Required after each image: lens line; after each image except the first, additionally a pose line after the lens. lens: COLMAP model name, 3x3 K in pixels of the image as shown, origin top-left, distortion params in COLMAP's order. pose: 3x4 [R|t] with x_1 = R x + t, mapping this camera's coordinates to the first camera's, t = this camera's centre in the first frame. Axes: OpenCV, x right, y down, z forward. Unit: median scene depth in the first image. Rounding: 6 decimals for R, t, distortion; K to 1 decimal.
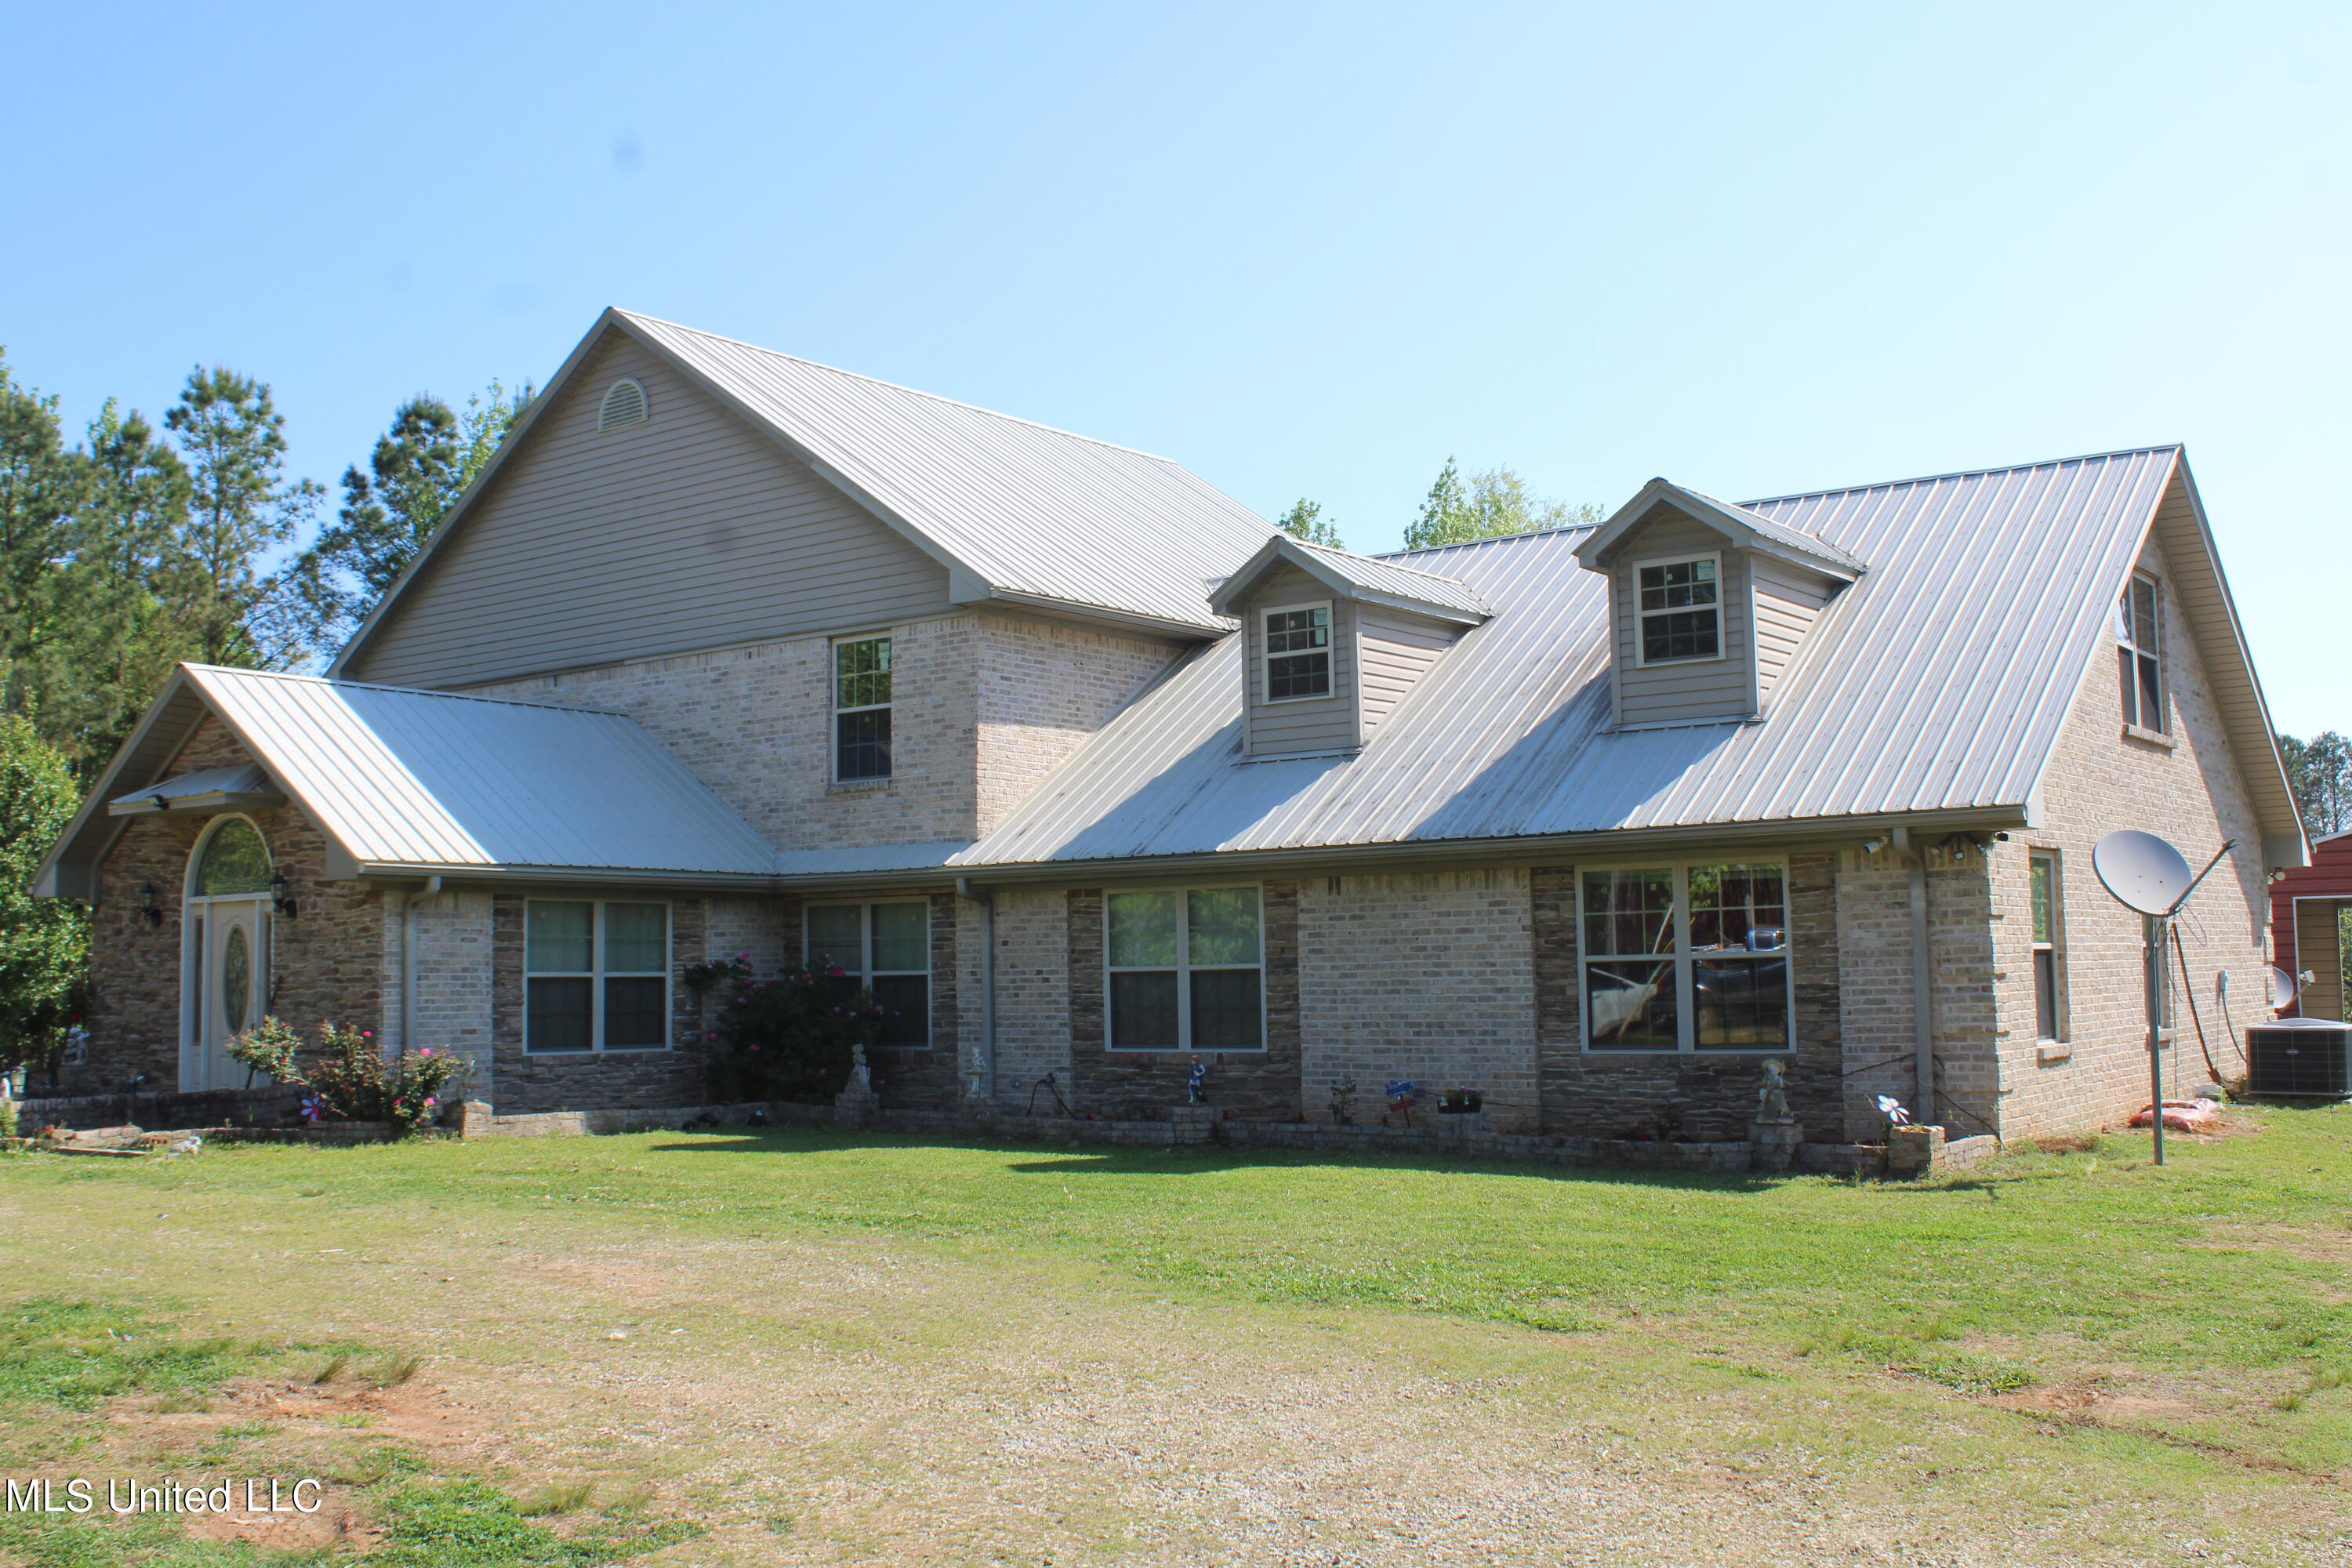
lens RADIAL K [[2332.9, 0, 1175.9], [0, 2332.9, 754.3], [0, 0, 1]] dist [-0.136417, 0.165830]
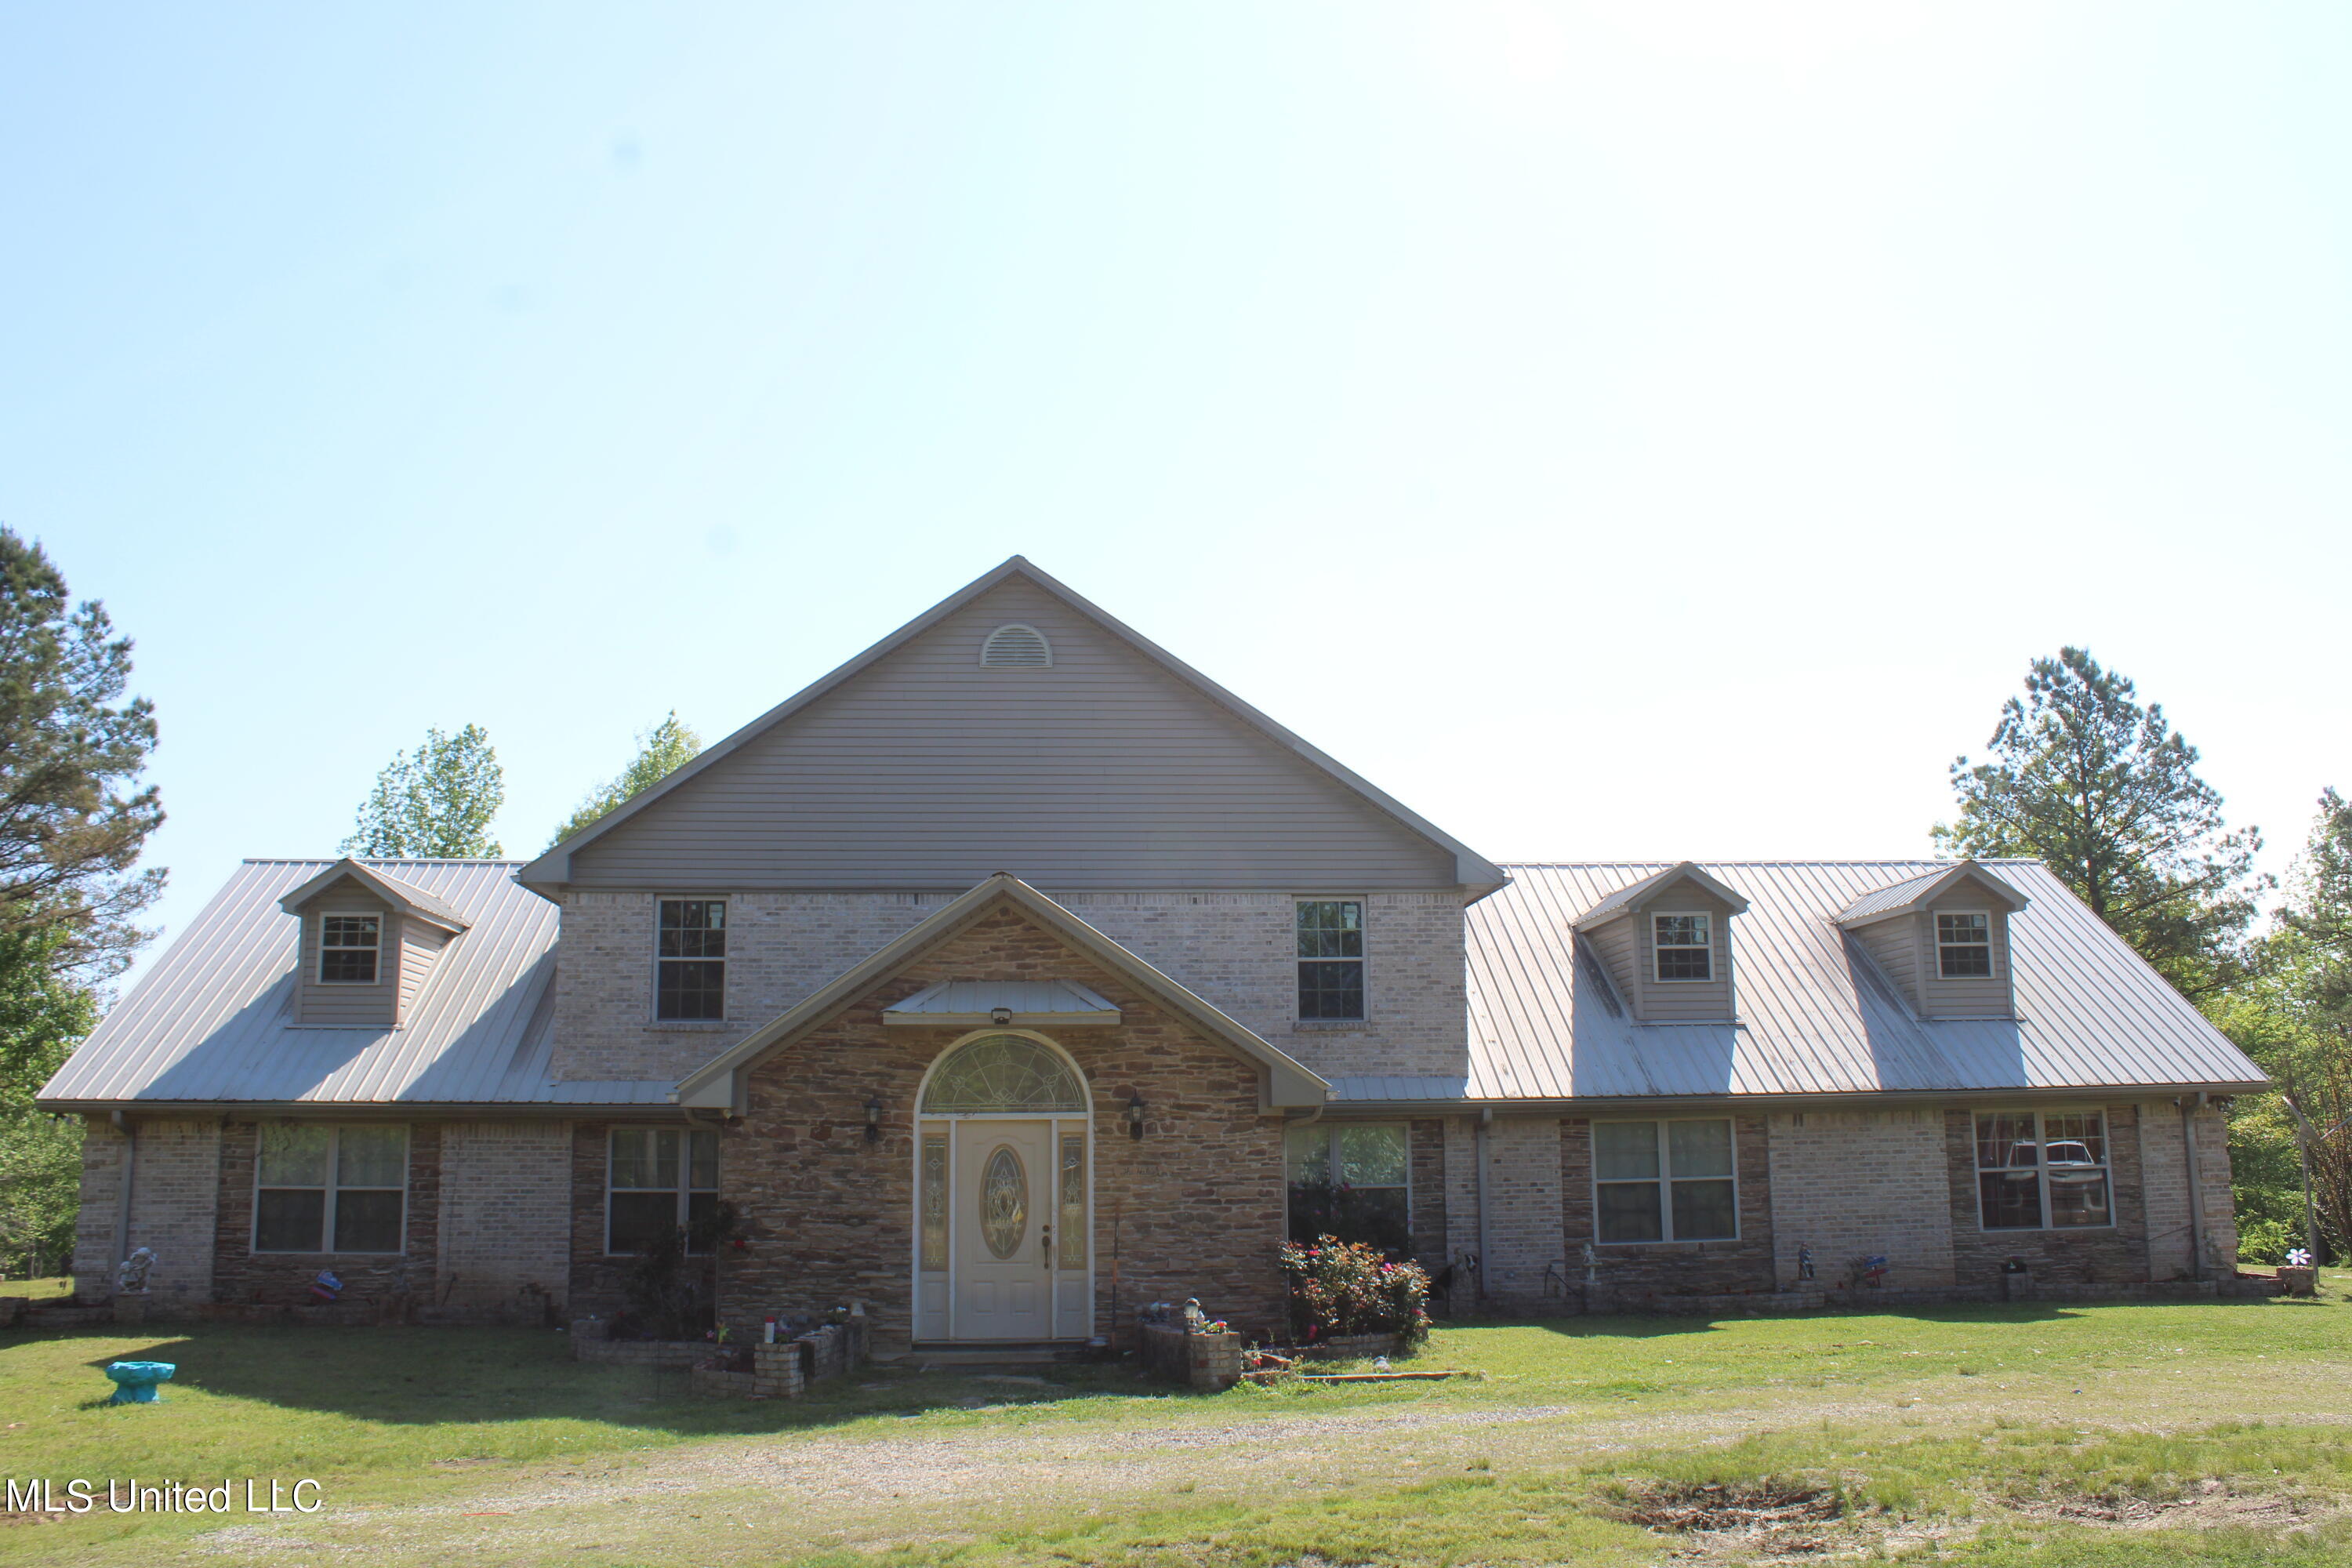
lens RADIAL K [[2023.4, 0, 1180.9], [0, 2023.4, 771.5], [0, 0, 1]] dist [-0.161866, 0.167766]
pose [[0.745326, 0.130138, 0.653876, -0.976398], [-0.063953, 0.990197, -0.124177, 0.019902], [-0.663626, 0.050735, 0.746342, 0.321552]]
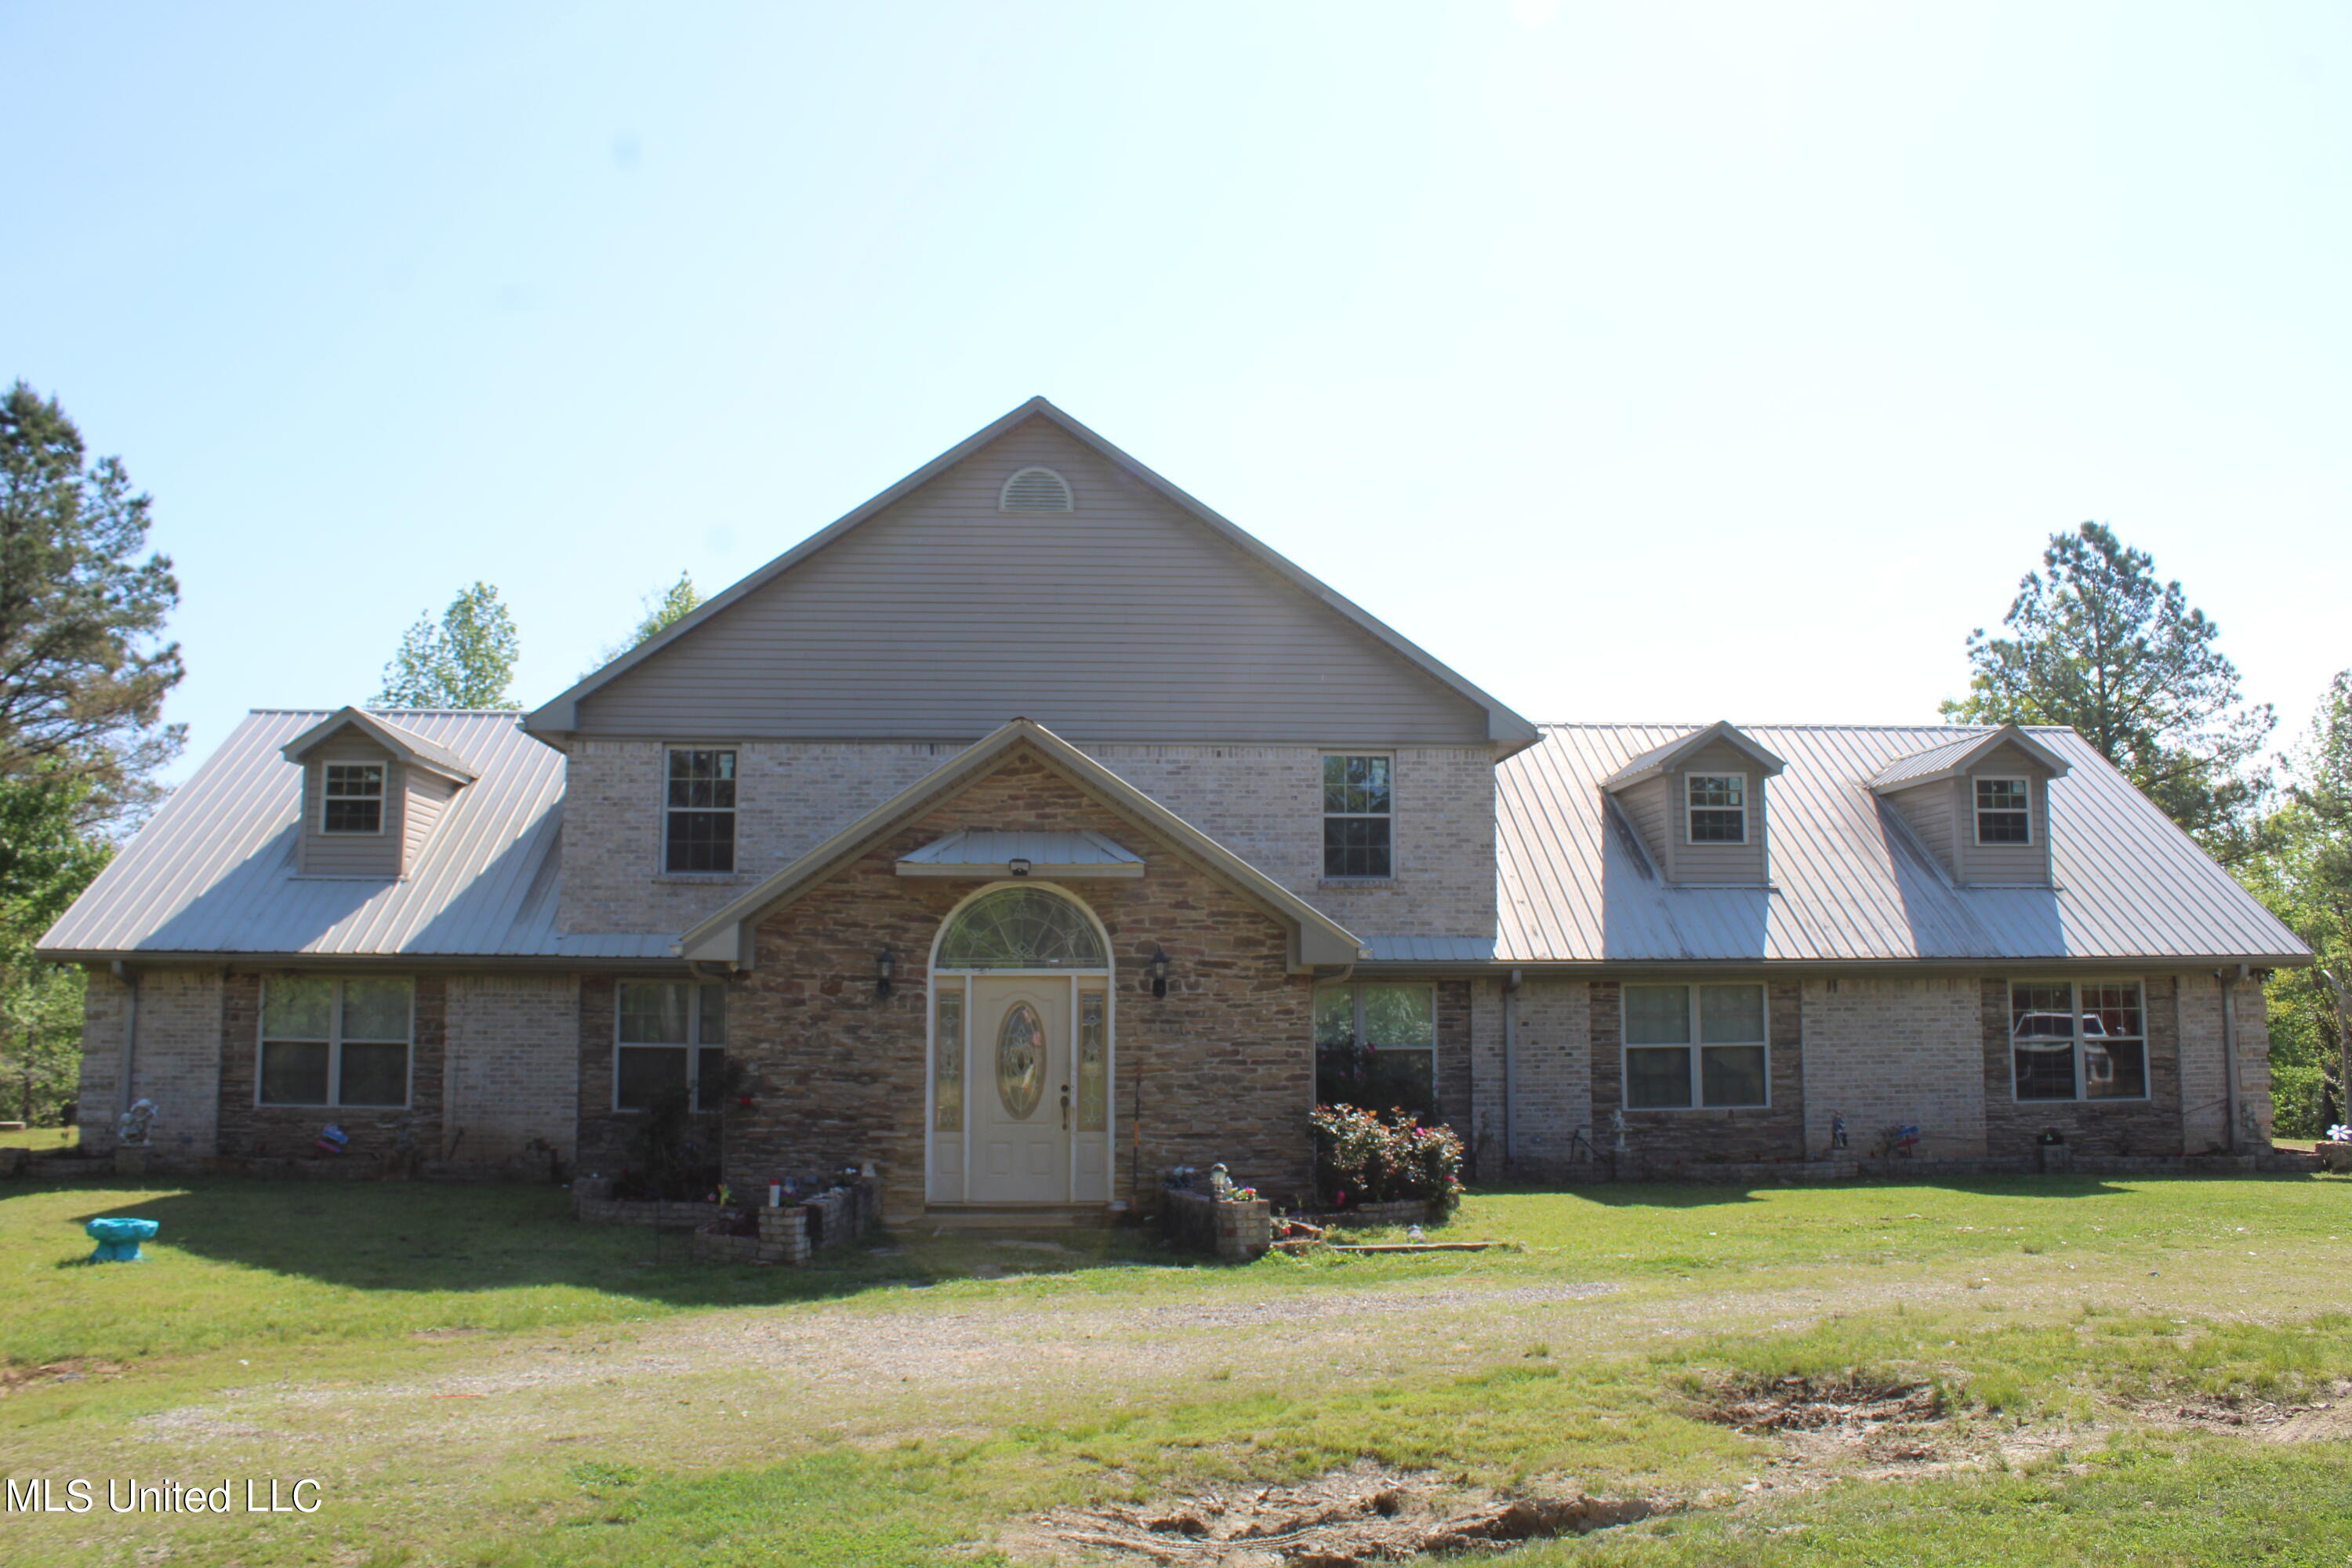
lens RADIAL K [[1960.9, 0, 1176.0], [0, 1960.9, 784.0], [0, 0, 1]] dist [-0.167089, 0.166926]
pose [[0.749324, 0.090885, 0.655937, -0.935810], [-0.074213, 0.995822, -0.053200, 0.025384], [-0.658031, -0.008815, 0.752939, 0.377747]]
